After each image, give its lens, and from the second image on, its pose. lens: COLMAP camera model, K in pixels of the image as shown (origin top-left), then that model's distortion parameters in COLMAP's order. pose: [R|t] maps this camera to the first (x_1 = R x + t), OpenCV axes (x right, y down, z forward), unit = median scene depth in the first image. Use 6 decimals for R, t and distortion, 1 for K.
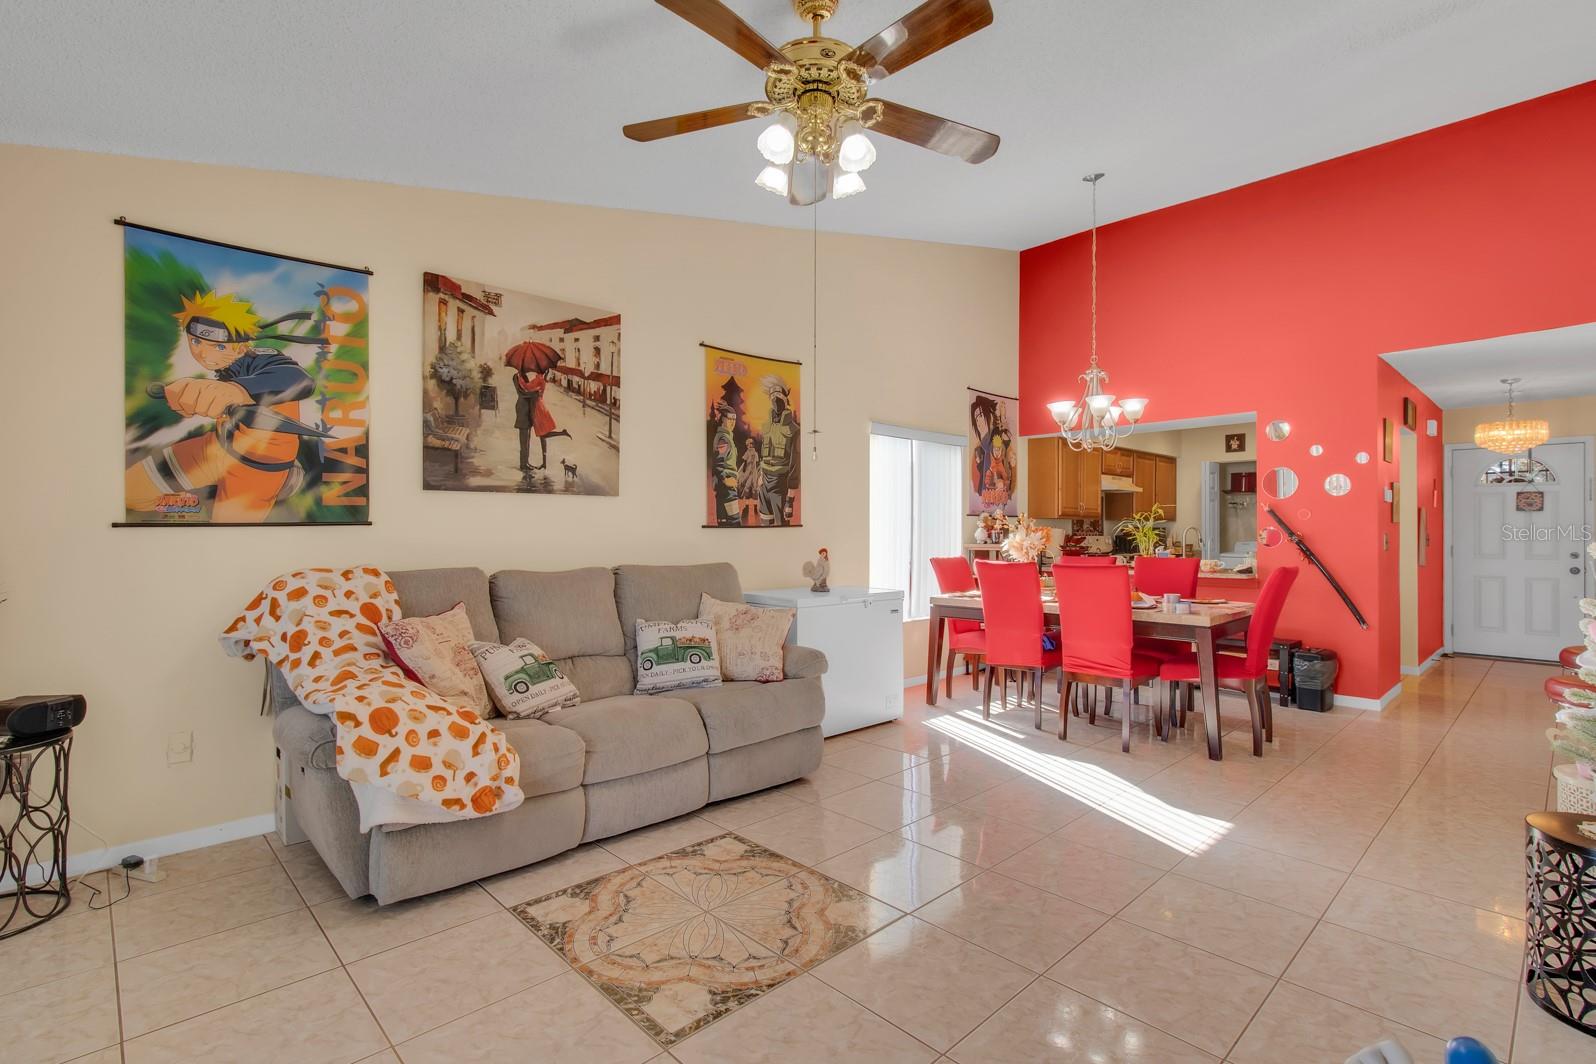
lens RADIAL K [[748.3, 0, 799.0], [0, 748.3, 520.6], [0, 0, 1]] dist [0.001119, 0.000570]
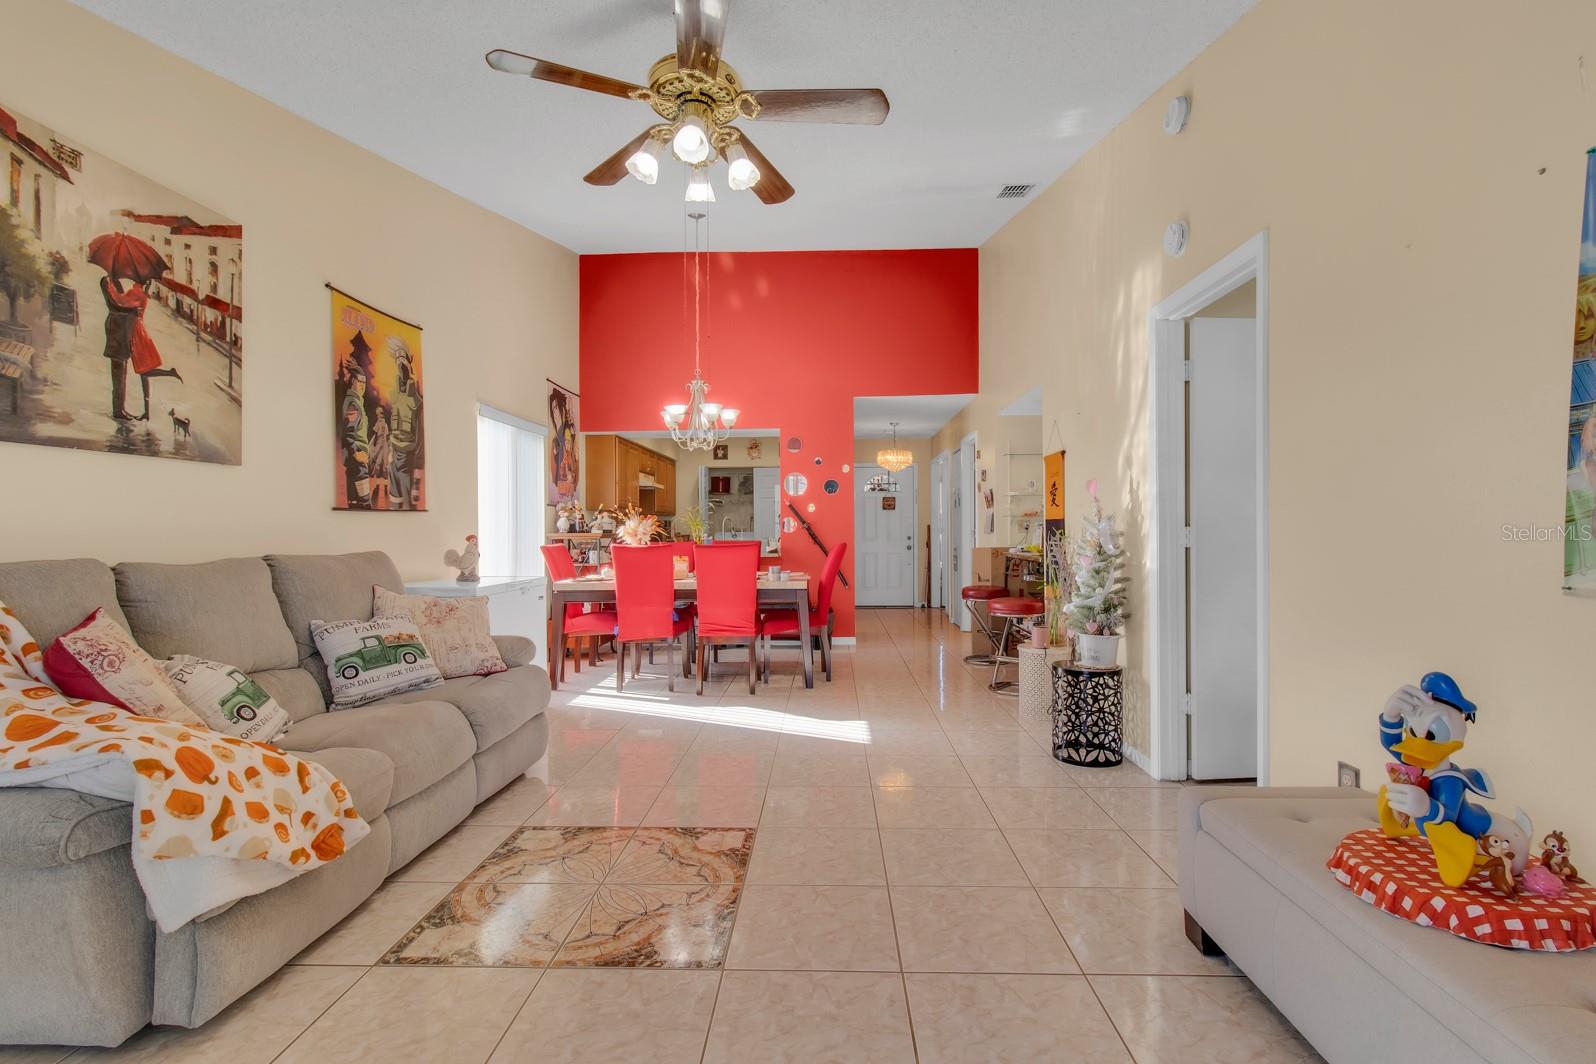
lens RADIAL K [[741.9, 0, 798.0], [0, 741.9, 532.0], [0, 0, 1]] dist [-0.000809, 0.000616]
pose [[0.716161, -0.006010, 0.697909, -0.369399], [-0.004805, 0.999897, 0.013541, 0.022423], [-0.697918, -0.013051, 0.716058, 0.067219]]
